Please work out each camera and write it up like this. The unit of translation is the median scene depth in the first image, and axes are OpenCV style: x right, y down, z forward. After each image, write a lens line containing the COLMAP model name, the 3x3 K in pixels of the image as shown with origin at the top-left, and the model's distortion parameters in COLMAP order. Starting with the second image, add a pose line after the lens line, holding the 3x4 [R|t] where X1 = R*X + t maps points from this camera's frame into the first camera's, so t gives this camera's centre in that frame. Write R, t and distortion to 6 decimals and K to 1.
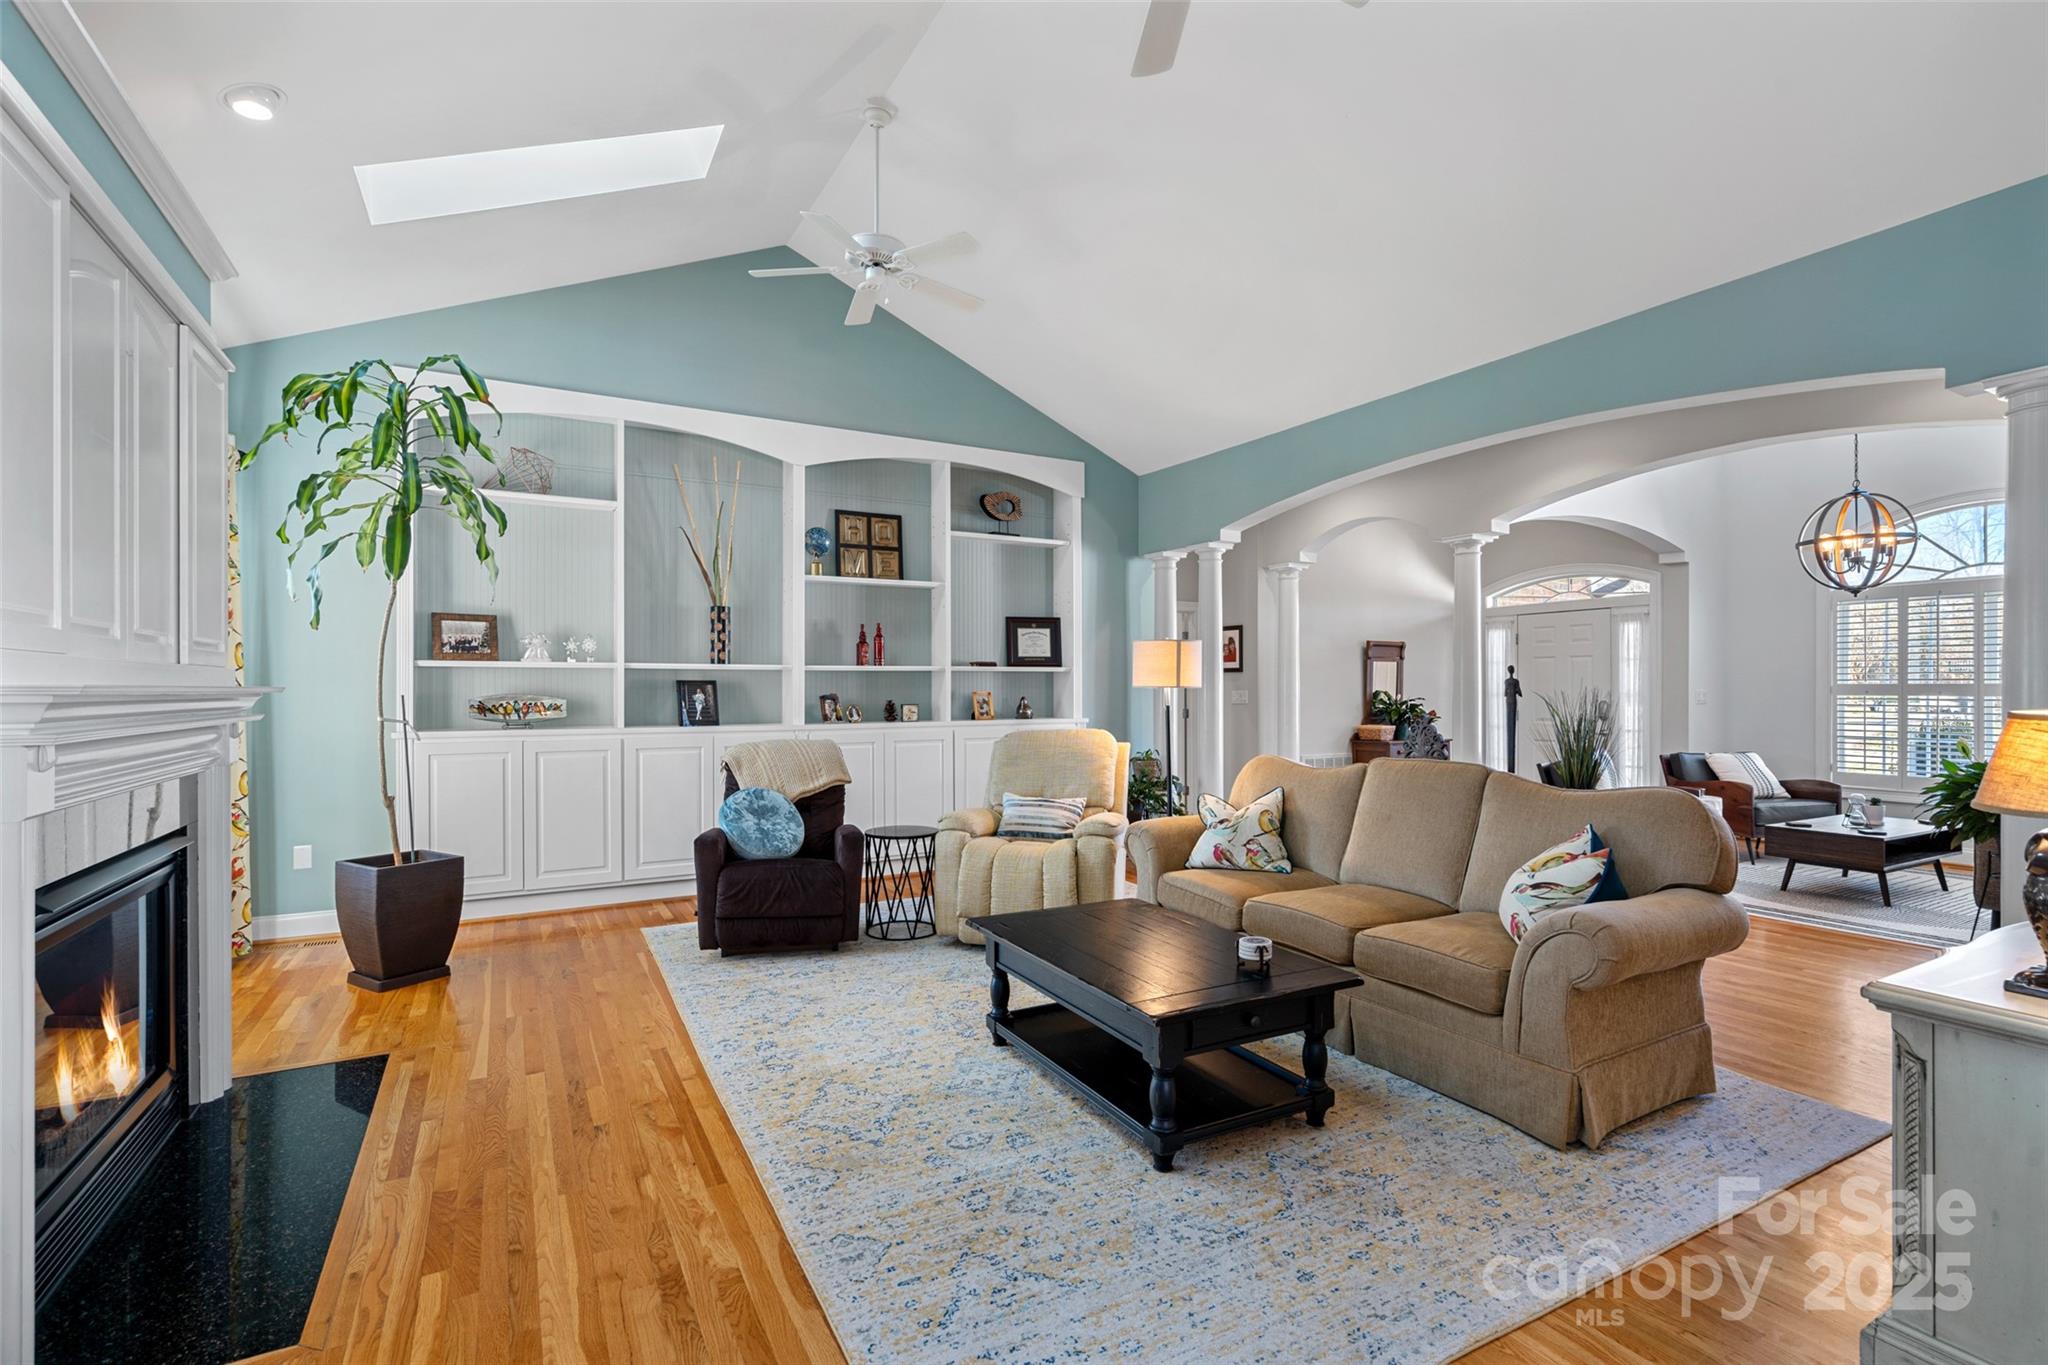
lens RADIAL K [[955.8, 0, 1031.8], [0, 955.8, 686.8], [0, 0, 1]] dist [-0.004908, 0.003330]
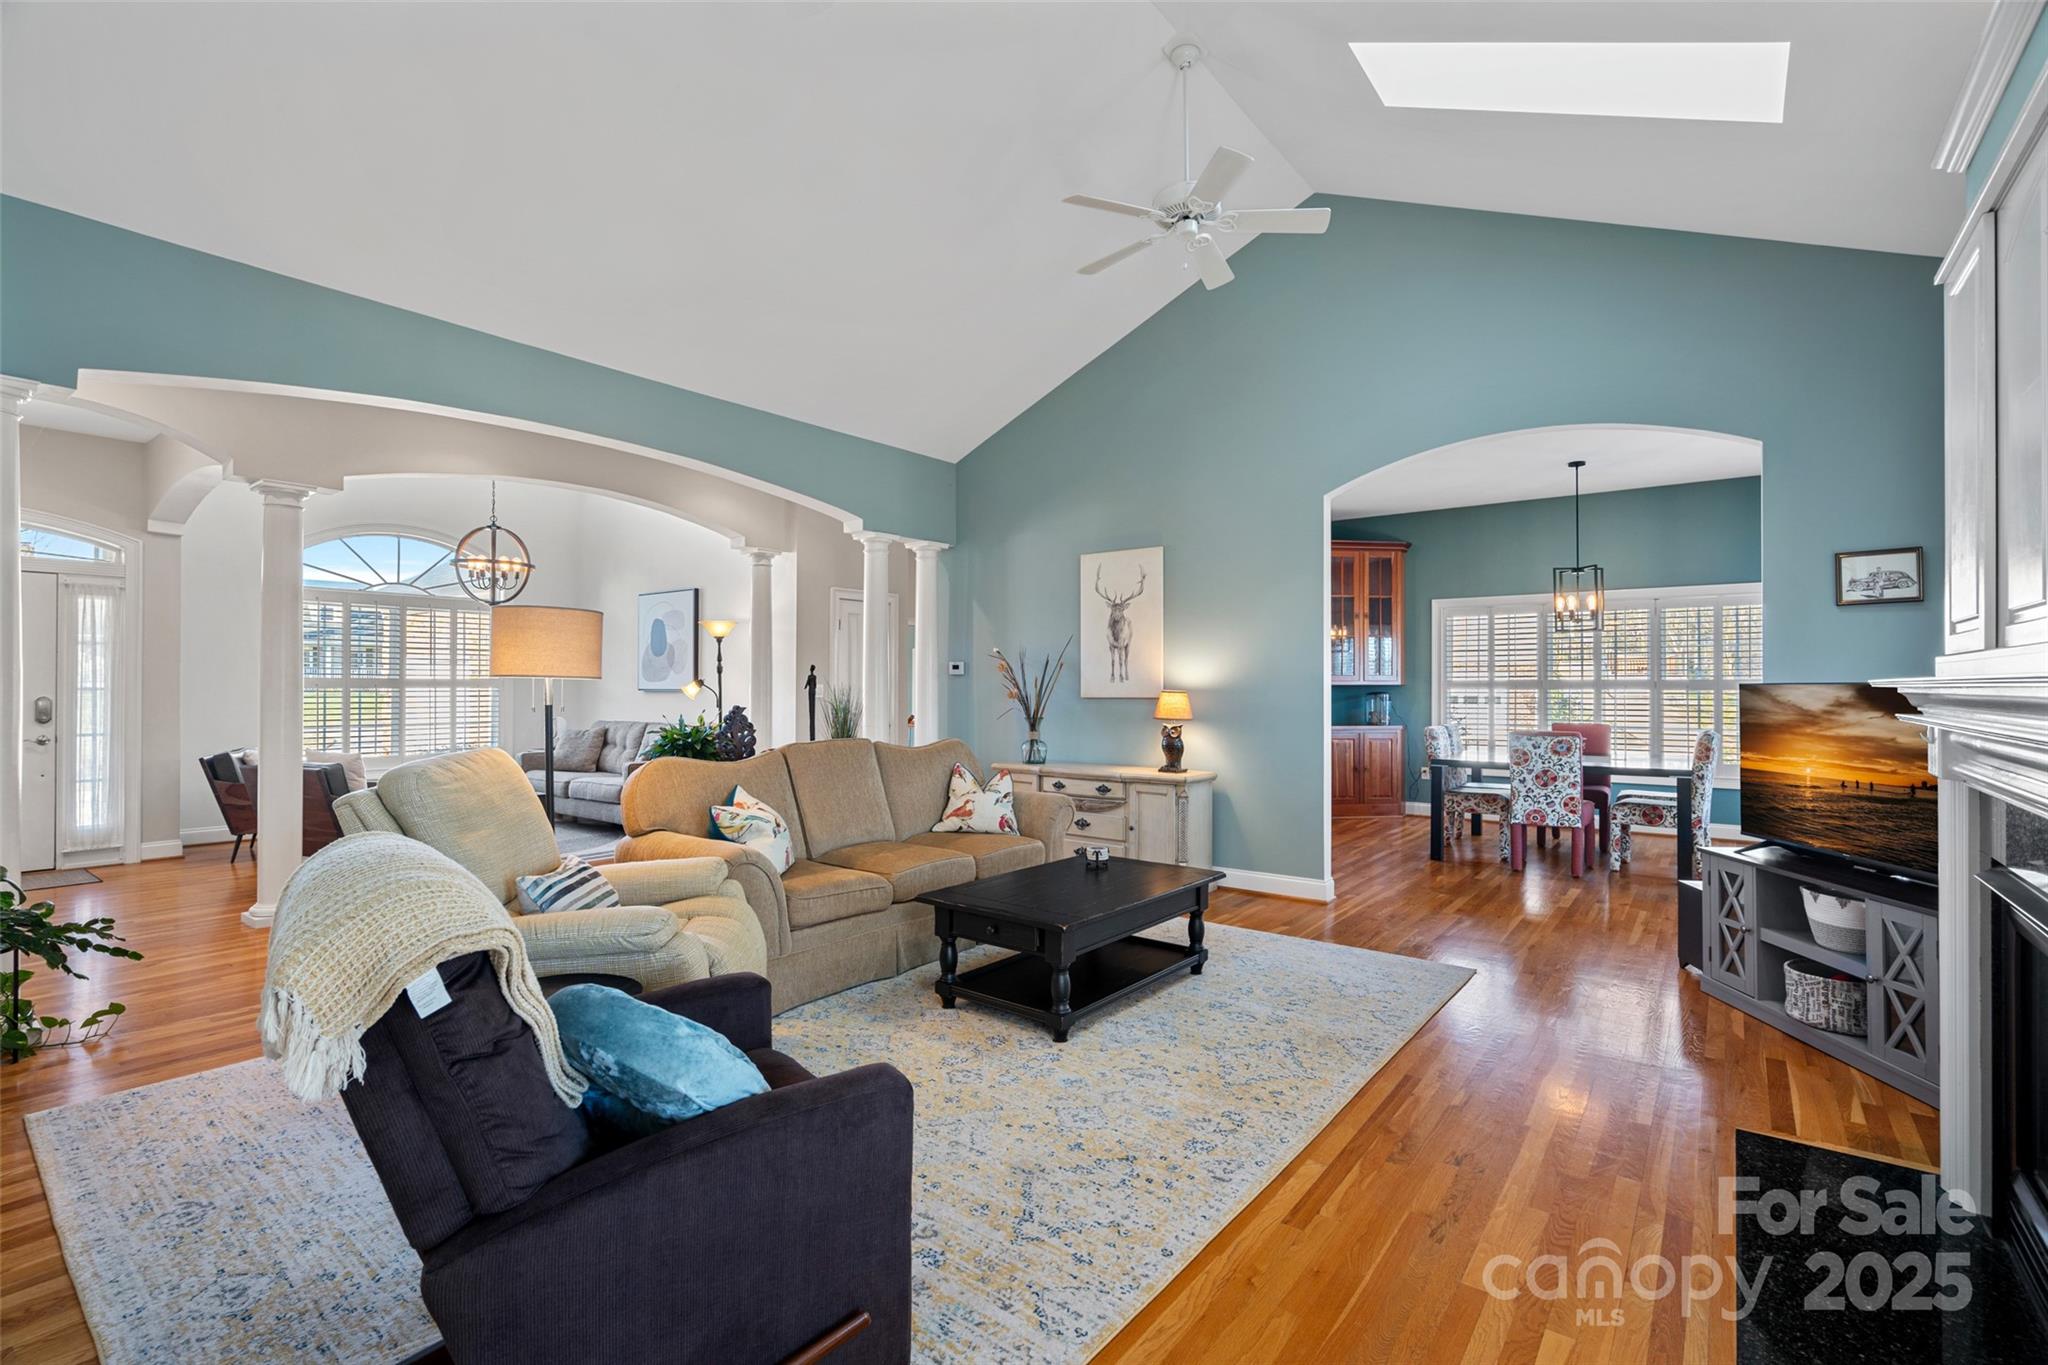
lens RADIAL K [[955.8, 0, 1024.4], [0, 955.8, 686.2], [0, 0, 1]] dist [-0.004908, 0.003330]
pose [[-0.417556, 0.002919, 0.908647, -0.955493], [-0.005893, 0.999965, -0.005920, 0.014951], [-0.908632, -0.007827, -0.417524, 1.514001]]
